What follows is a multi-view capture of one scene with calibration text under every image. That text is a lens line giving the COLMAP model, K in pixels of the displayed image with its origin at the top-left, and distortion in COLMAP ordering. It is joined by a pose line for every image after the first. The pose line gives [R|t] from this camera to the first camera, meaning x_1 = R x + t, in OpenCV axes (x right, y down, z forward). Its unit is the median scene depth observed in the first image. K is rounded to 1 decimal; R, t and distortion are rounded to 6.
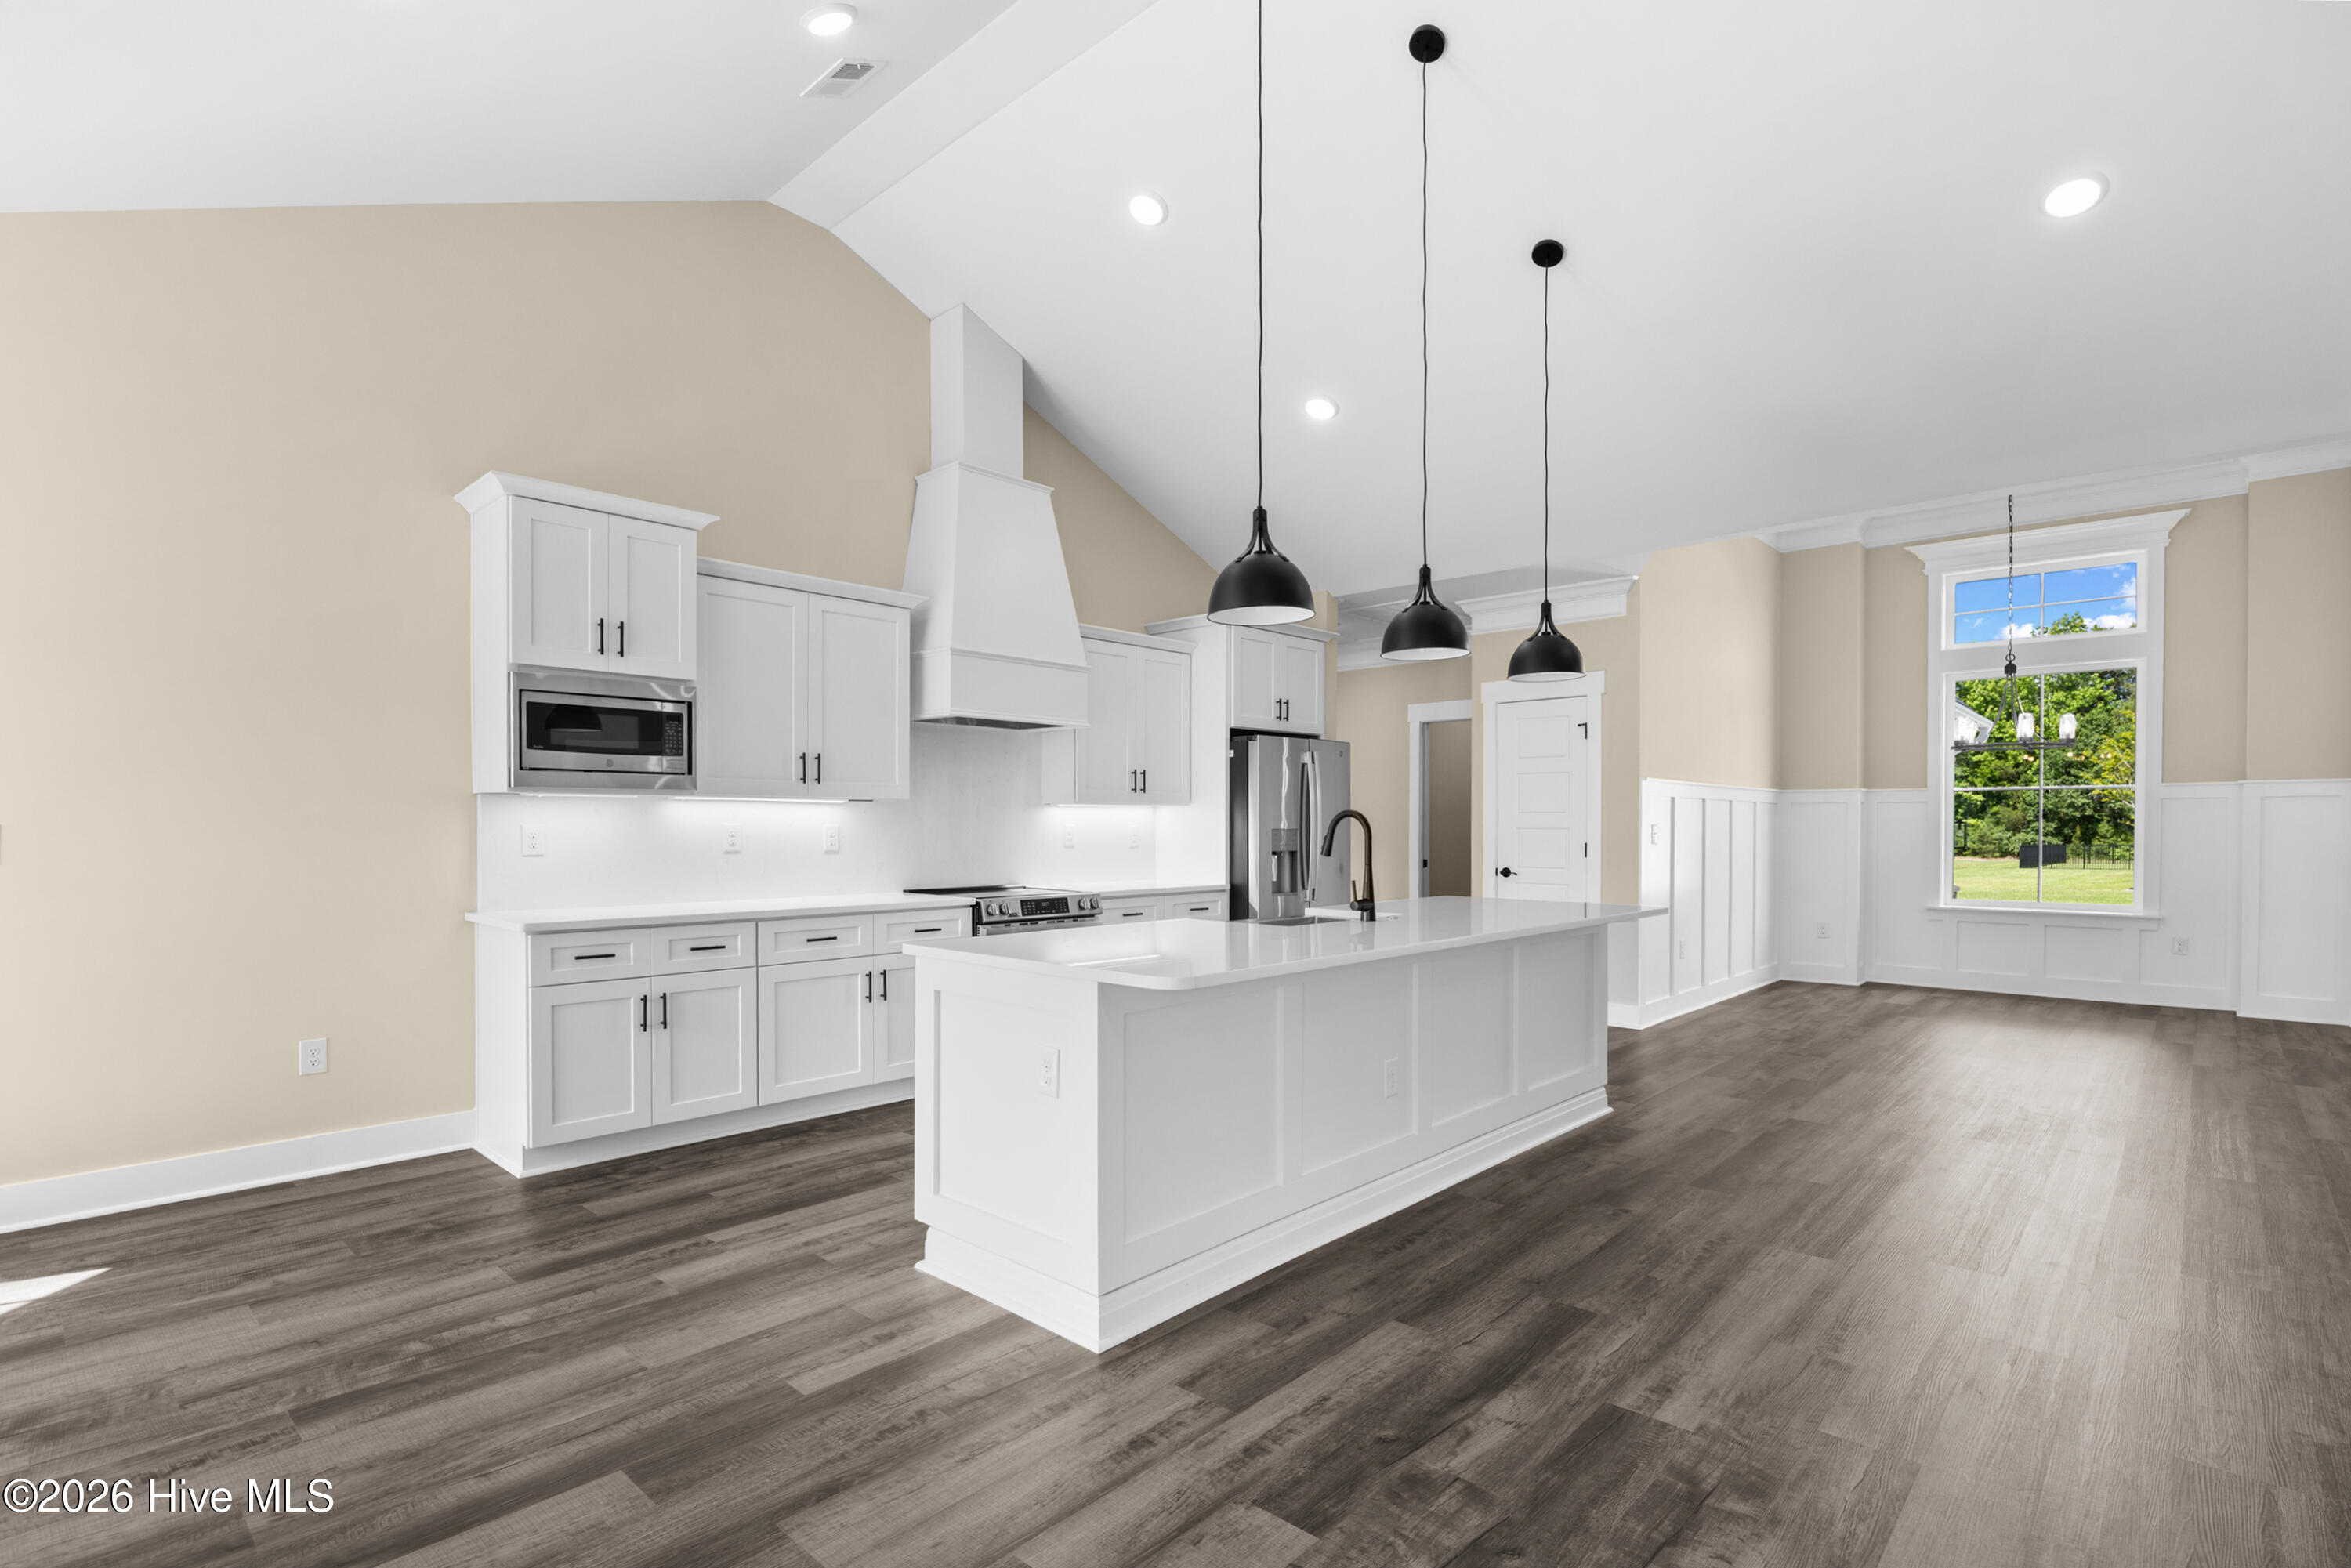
lens RADIAL K [[1091.4, 0, 1170.5], [0, 1091.4, 850.8], [0, 0, 1]] dist [-0.012525, 0.001797]
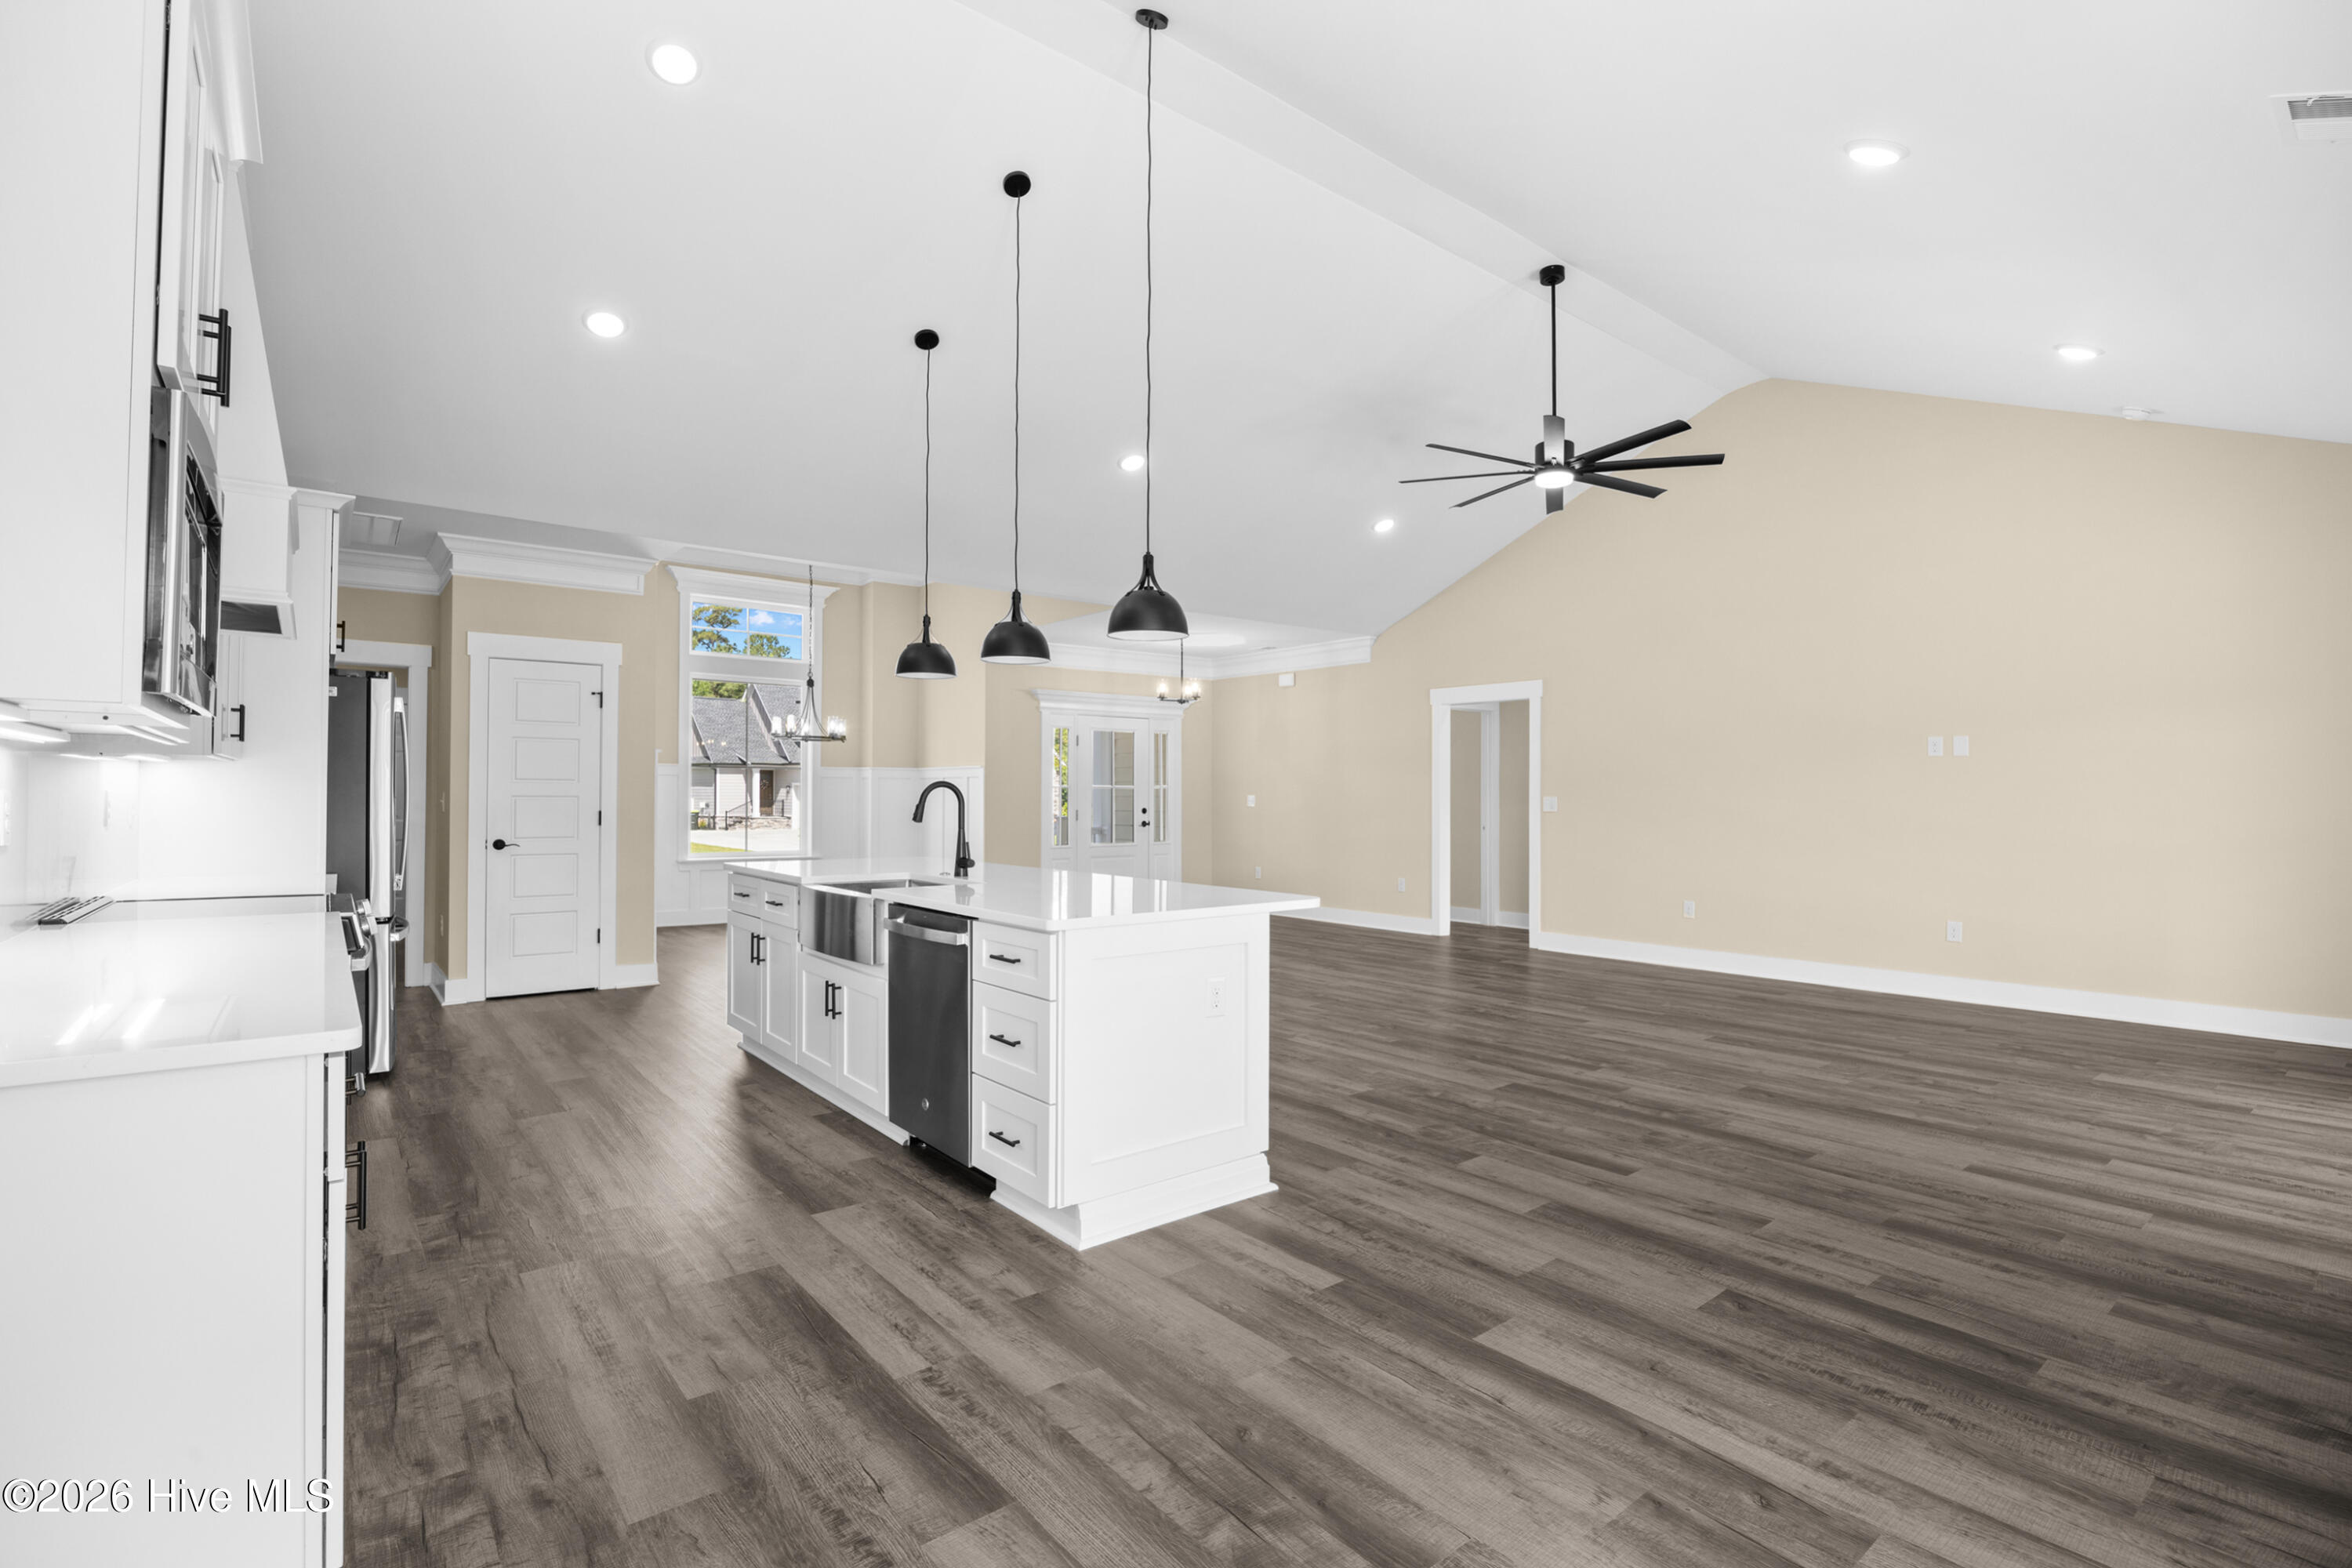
lens RADIAL K [[1091.9, 0, 1162.2], [0, 1091.9, 784.4], [0, 0, 1]] dist [-0.012525, 0.001797]
pose [[0.147858, 0.015258, 0.988891, -0.796503], [0.017507, 0.999684, -0.018042, -0.005334], [-0.988854, 0.019980, 0.147544, 0.528630]]
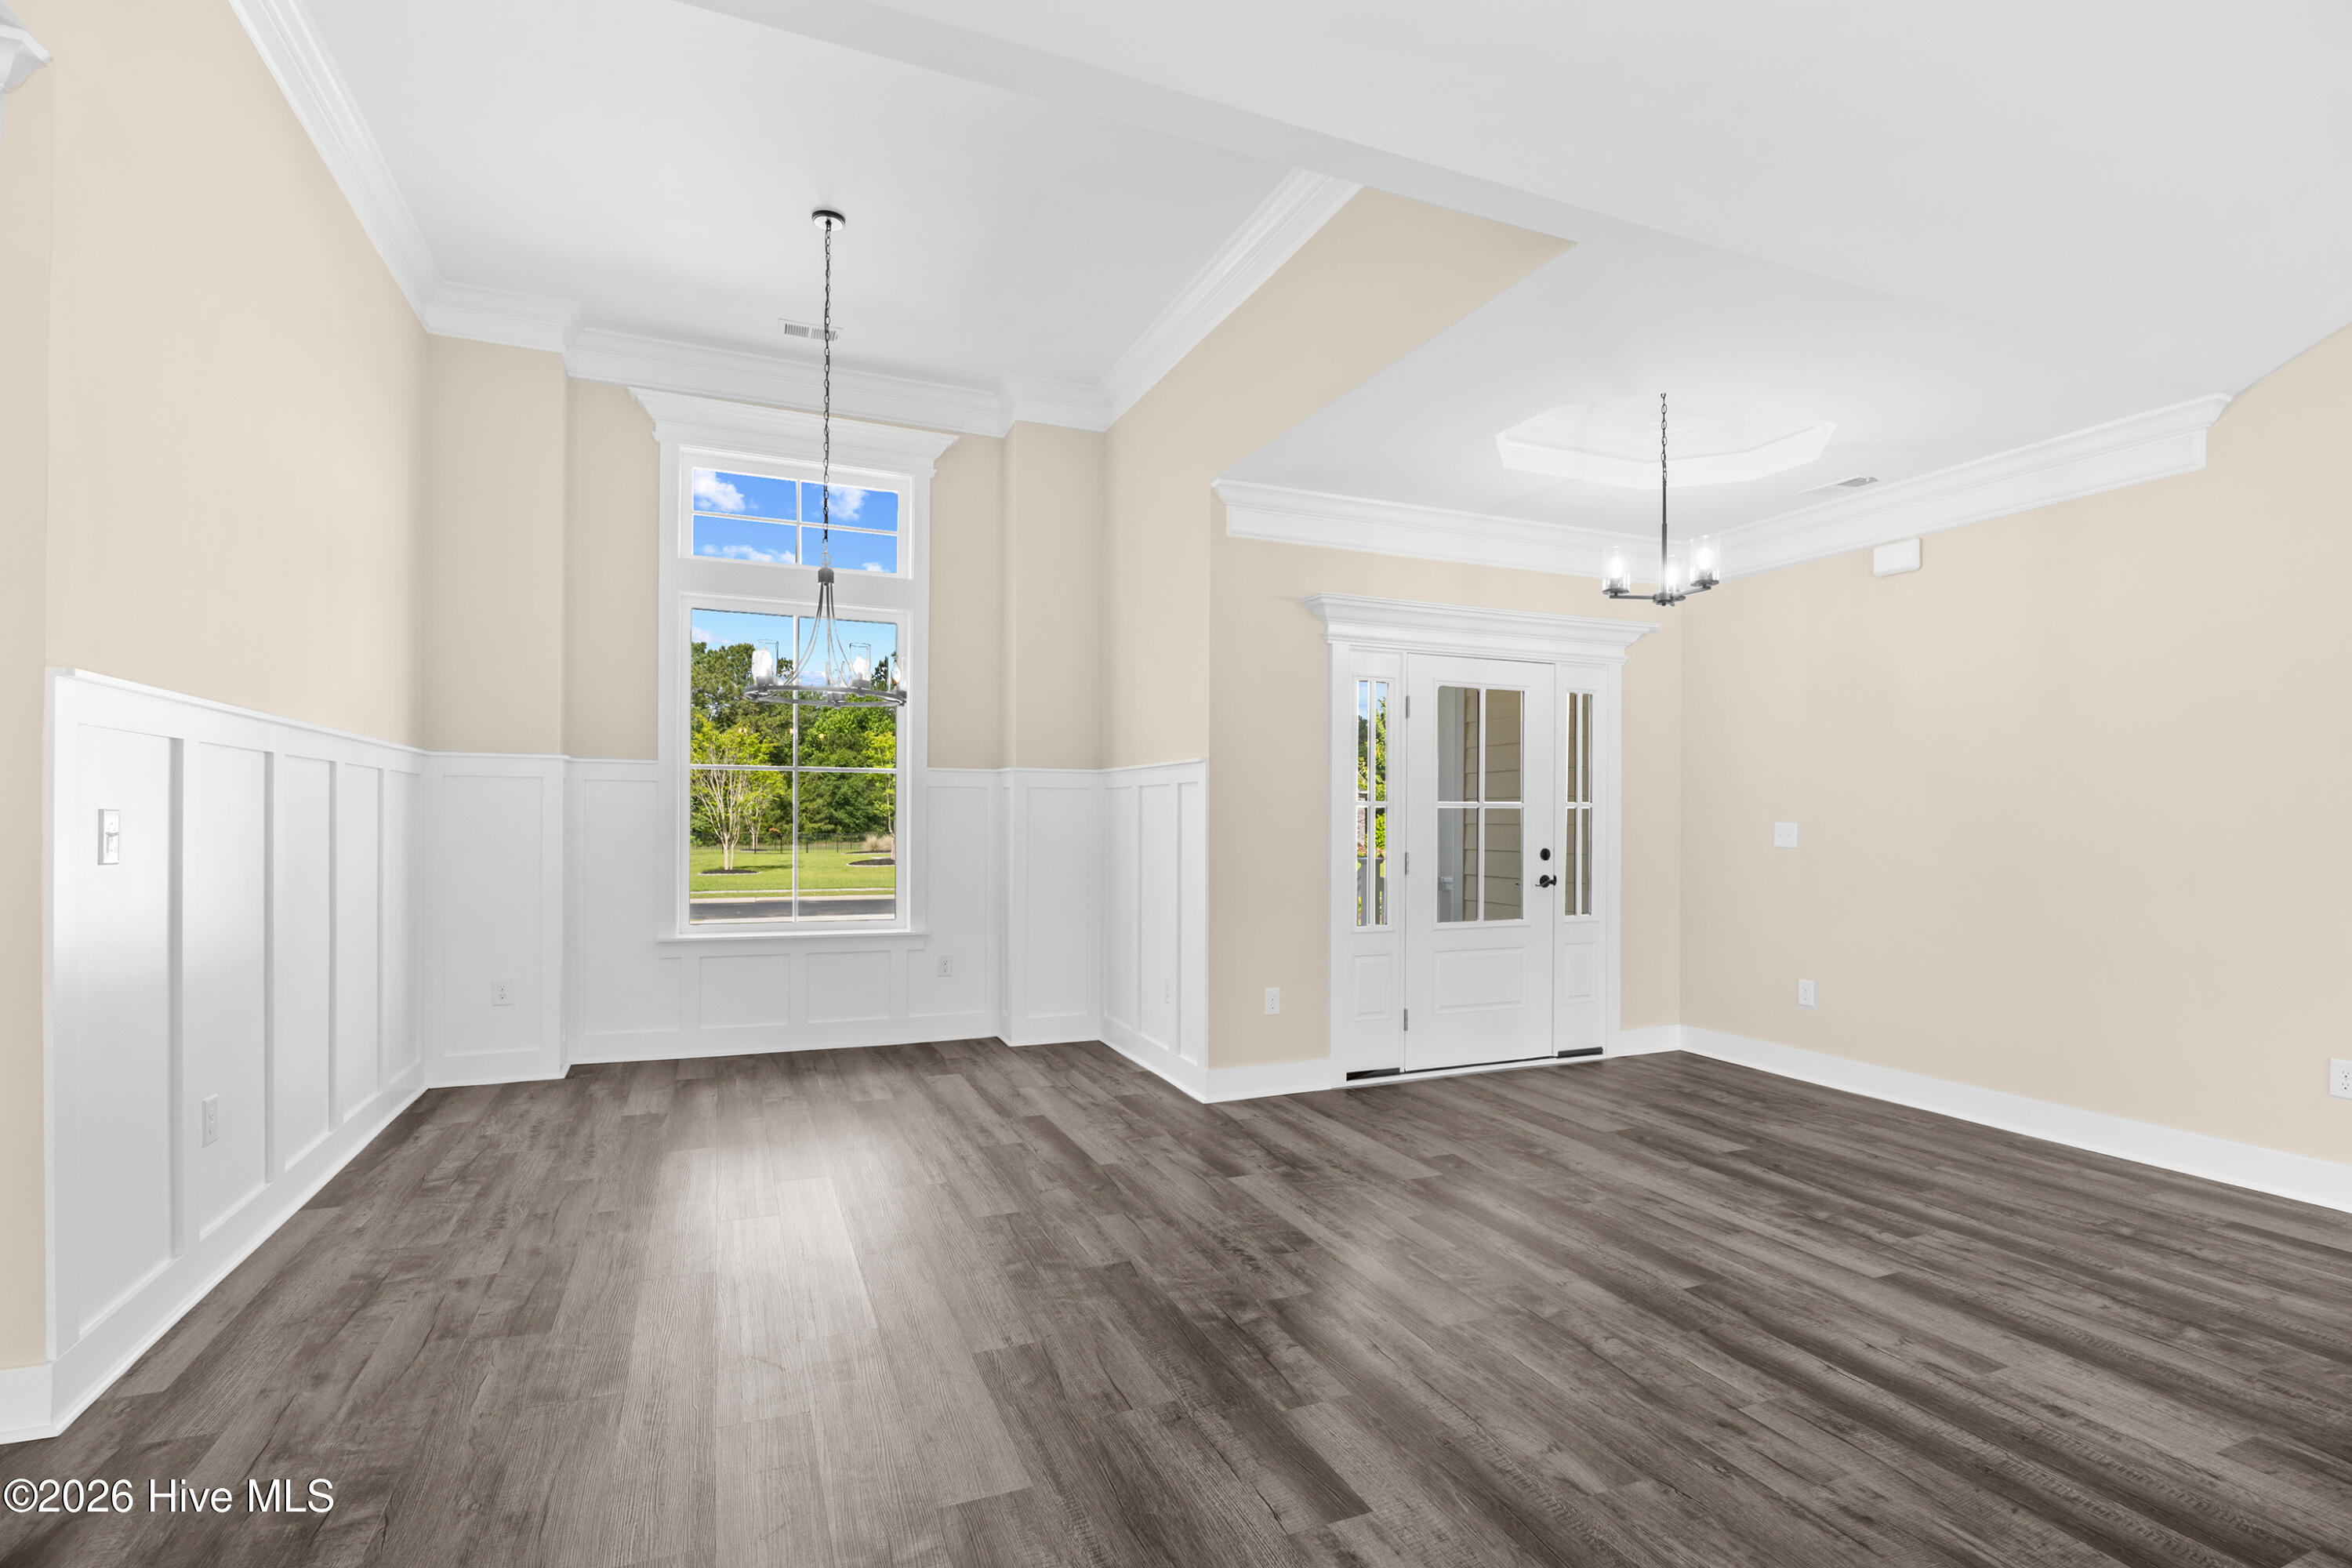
lens RADIAL K [[1091.9, 0, 1170.4], [0, 1091.9, 829.2], [0, 0, 1]] dist [-0.012525, 0.001797]
pose [[0.402172, -0.001258, 0.915563, 0.404988], [0.010363, 0.999941, -0.003179, -0.018658], [-0.915505, 0.010767, 0.402162, 0.836391]]
